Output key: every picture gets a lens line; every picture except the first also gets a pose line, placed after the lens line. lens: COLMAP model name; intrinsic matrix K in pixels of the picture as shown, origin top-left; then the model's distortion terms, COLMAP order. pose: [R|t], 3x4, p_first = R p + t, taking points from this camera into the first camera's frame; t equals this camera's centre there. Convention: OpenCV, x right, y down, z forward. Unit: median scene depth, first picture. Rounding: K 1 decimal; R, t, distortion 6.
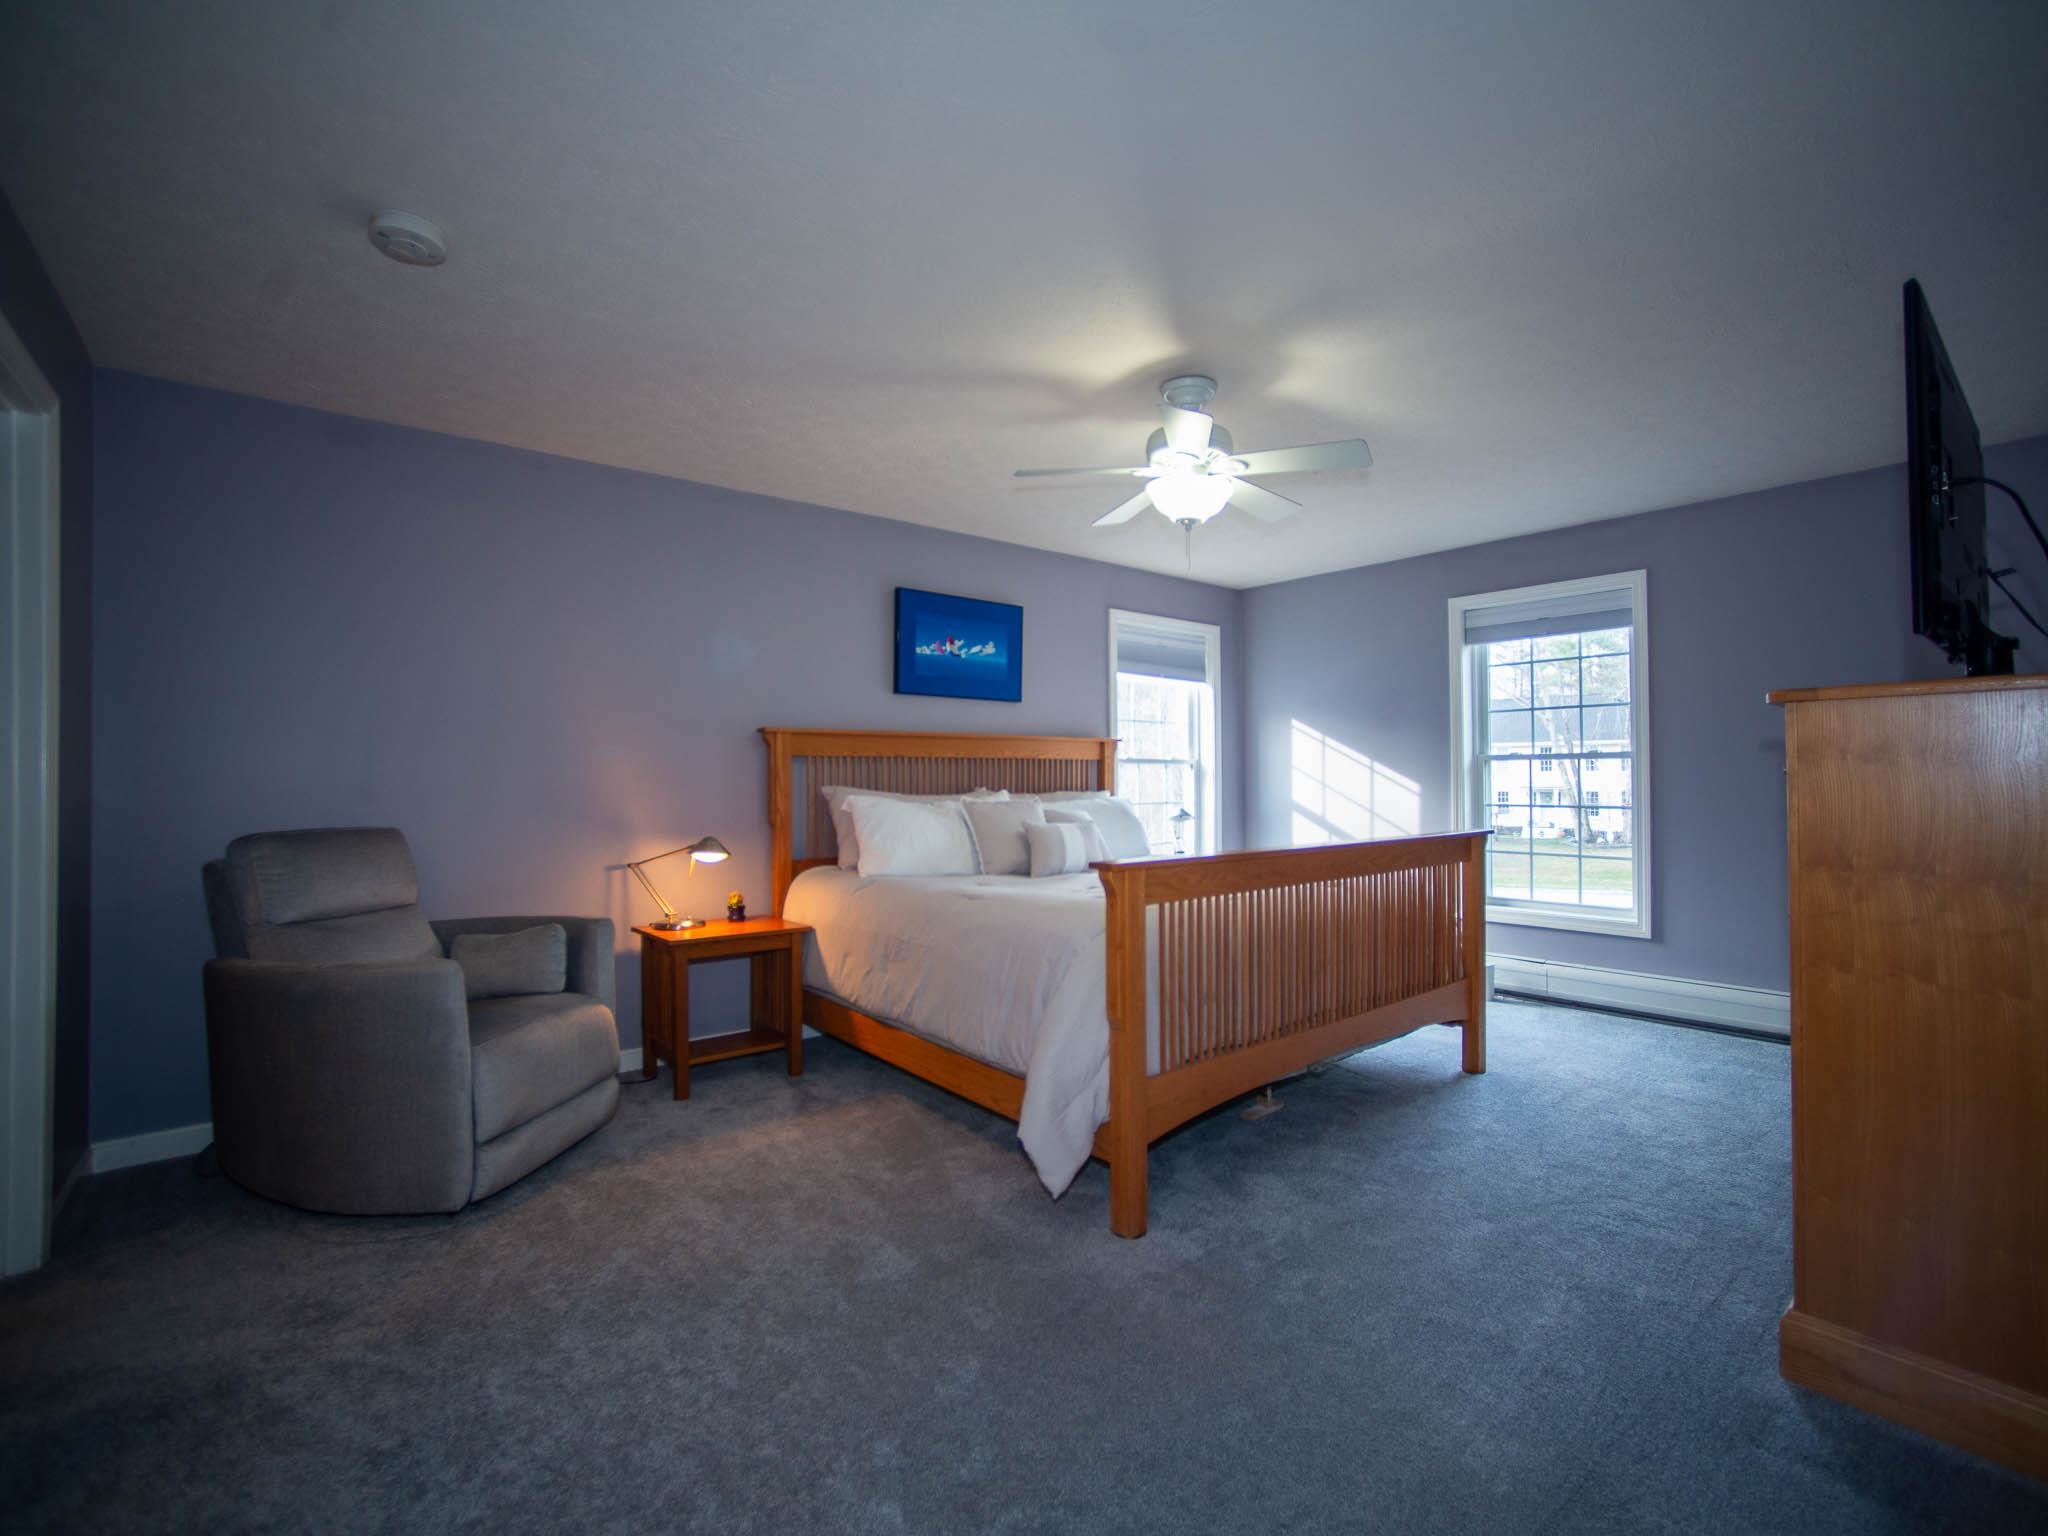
lens RADIAL K [[946.2, 0, 1024.0], [0, 946.2, 768.0], [0, 0, 1]] dist [-0.040767, -0.000137]
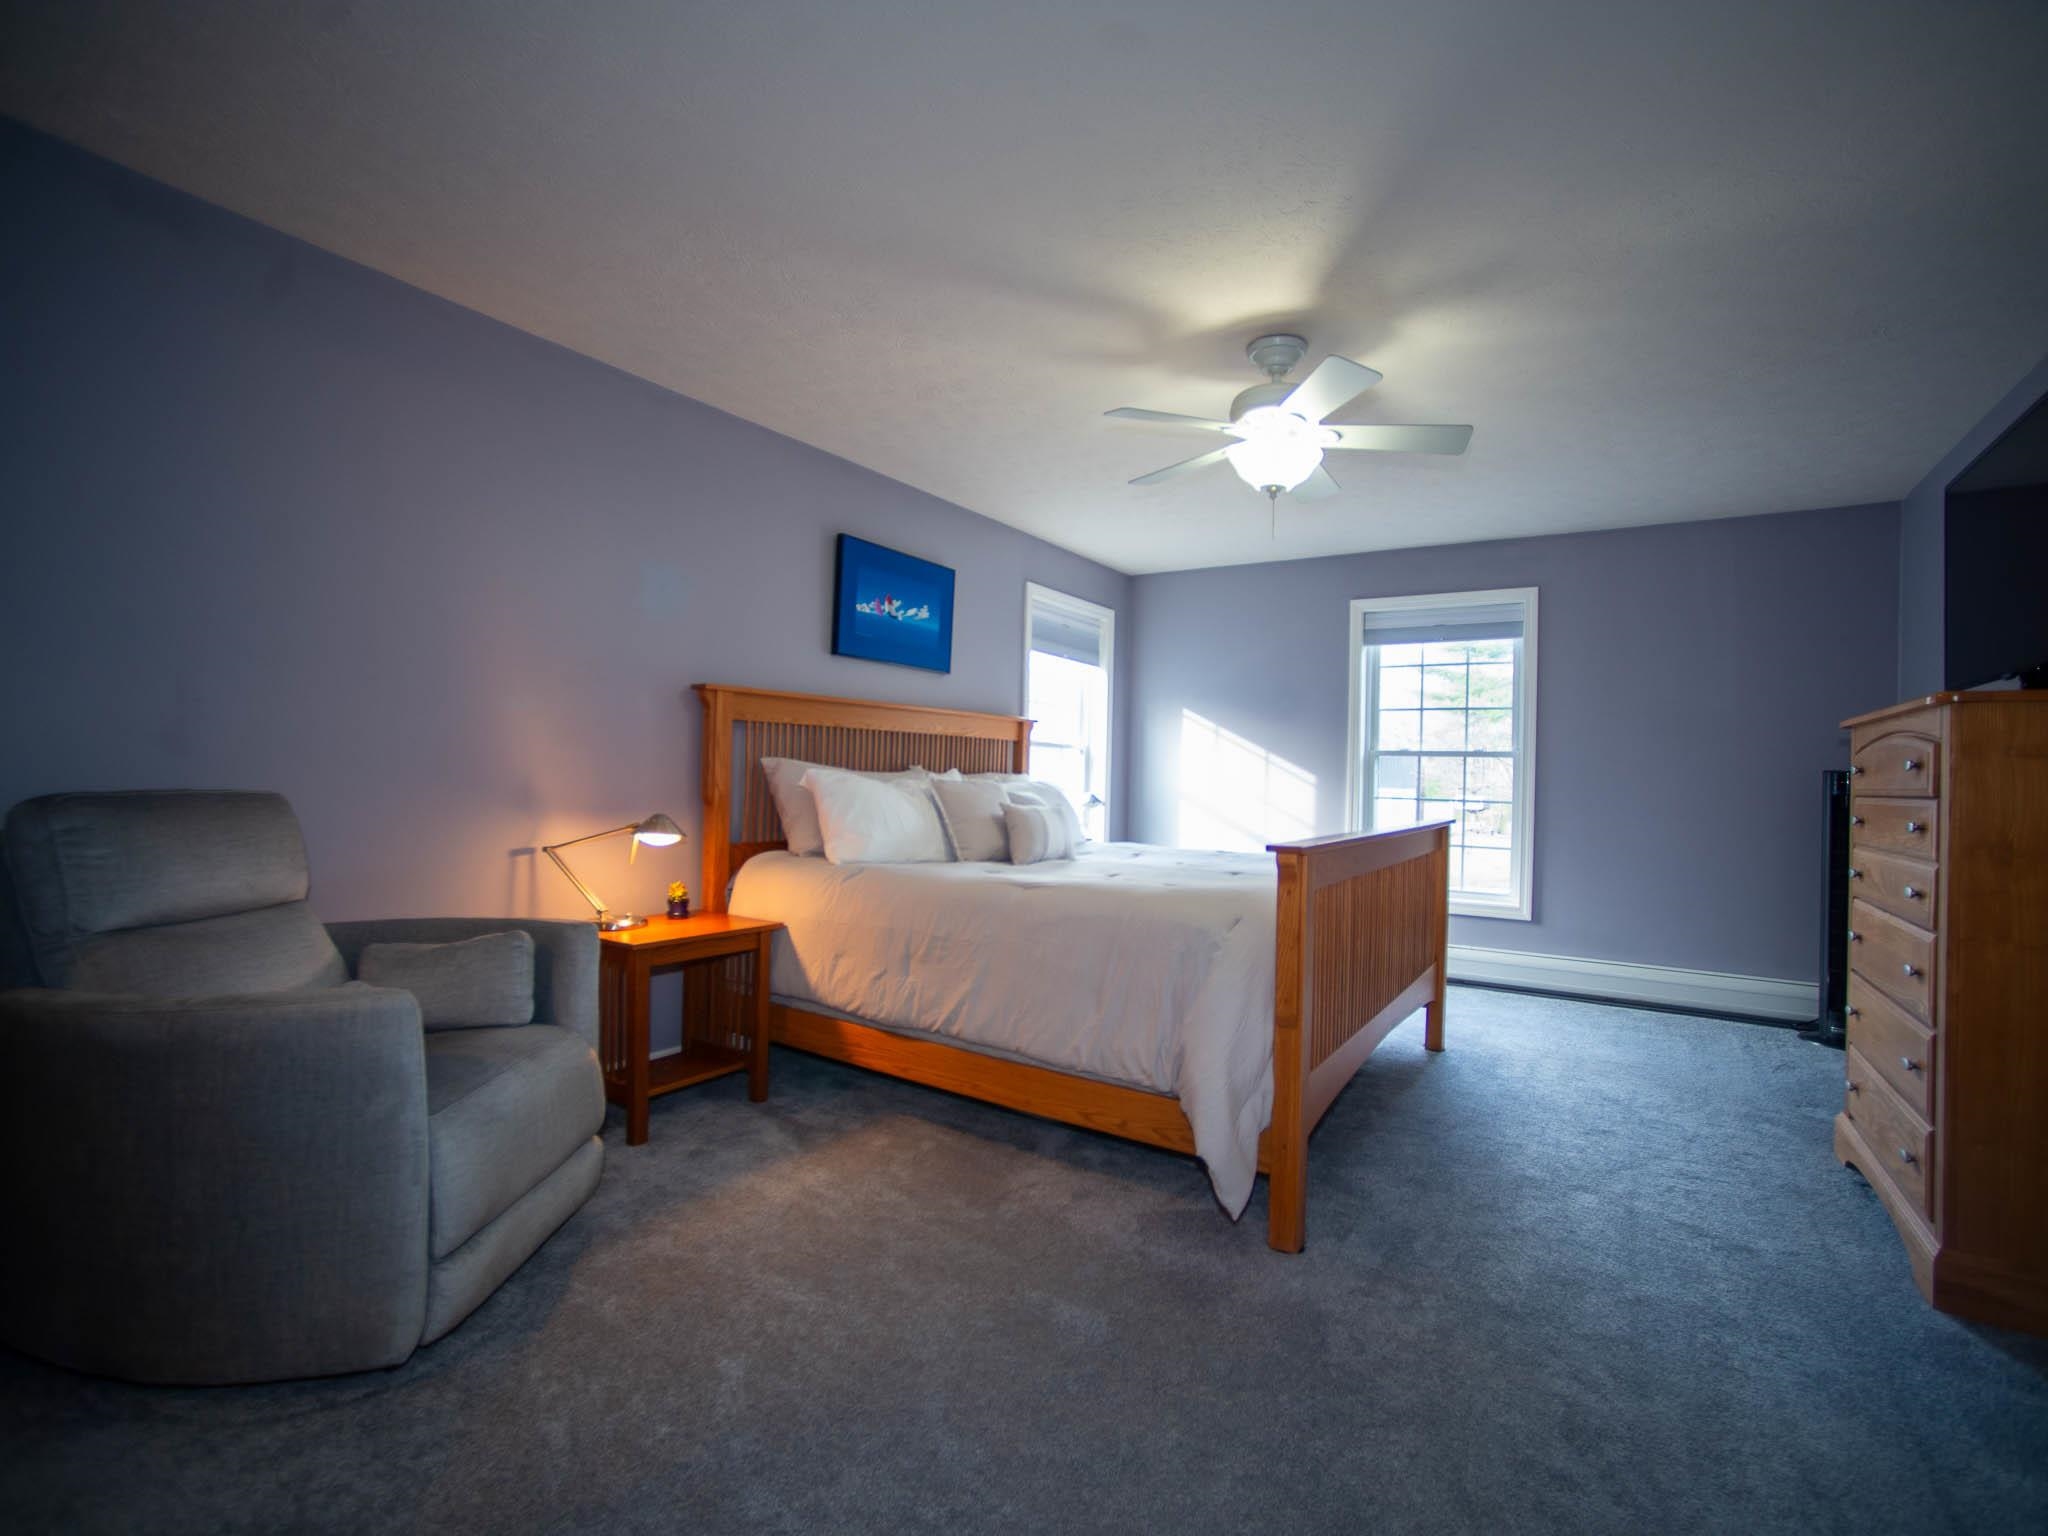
lens RADIAL K [[946.2, 0, 1024.0], [0, 946.2, 768.0], [0, 0, 1]] dist [-0.040767, -0.000137]
pose [[0.952032, 0.030748, 0.304450, -0.262732], [-0.033536, 0.999430, 0.003929, 0.018864], [-0.304155, -0.013950, 0.952520, 0.130537]]
